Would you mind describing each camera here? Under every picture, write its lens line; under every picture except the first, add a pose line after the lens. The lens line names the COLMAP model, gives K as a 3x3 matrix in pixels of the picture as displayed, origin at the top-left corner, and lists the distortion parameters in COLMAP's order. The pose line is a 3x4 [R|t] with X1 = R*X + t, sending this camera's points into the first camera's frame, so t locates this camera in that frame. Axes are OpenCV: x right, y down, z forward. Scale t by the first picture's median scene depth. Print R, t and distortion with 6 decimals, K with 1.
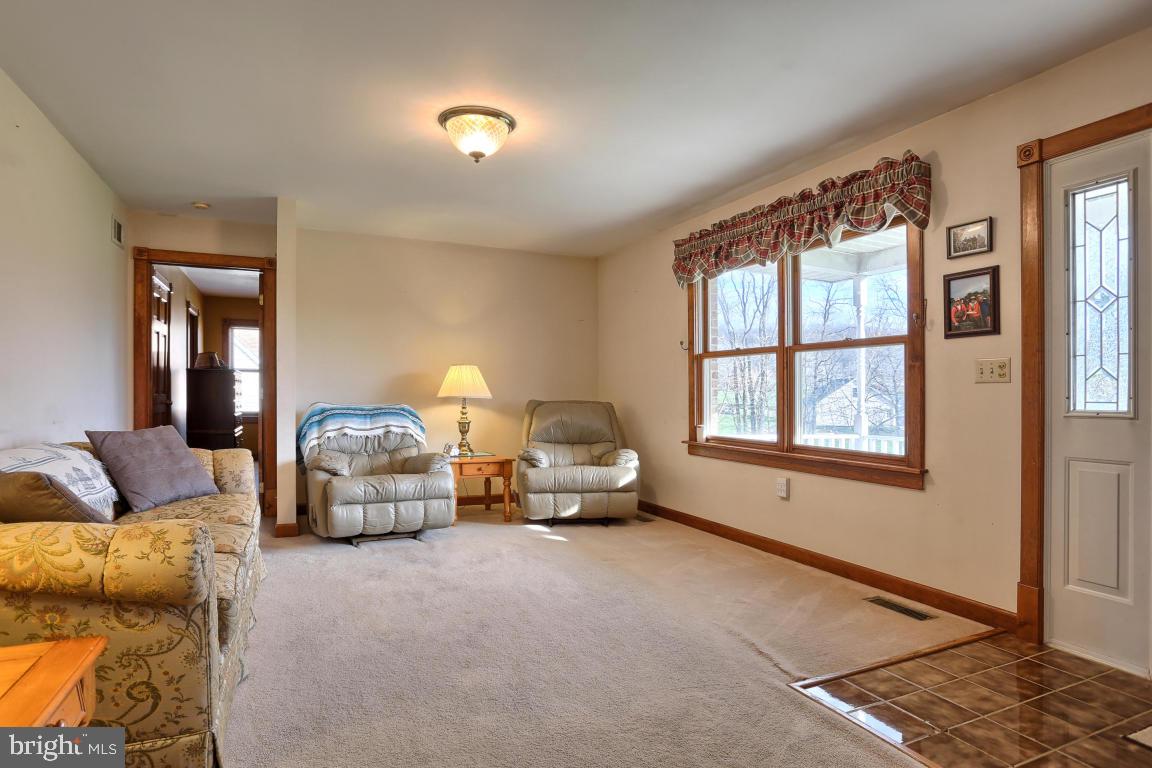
lens RADIAL K [[618.0, 0, 575.1], [0, 618.0, 391.1], [0, 0, 1]] dist [-0.051893, 0.010662]
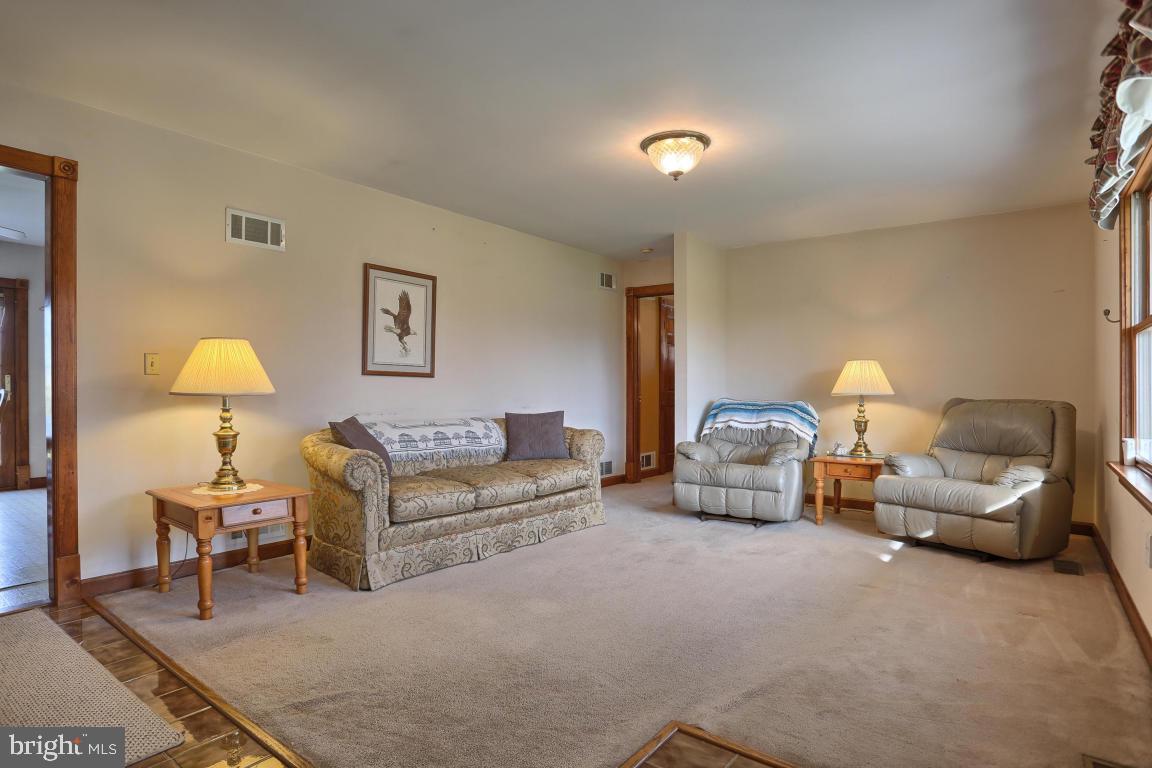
lens RADIAL K [[618.0, 0, 580.9], [0, 618.0, 391.2], [0, 0, 1]] dist [-0.051893, 0.010662]
pose [[0.472051, -0.003059, -0.881566, 0.549614], [0.003672, 0.999992, -0.001504, 0.006536], [0.881564, -0.002528, 0.472059, 0.237810]]
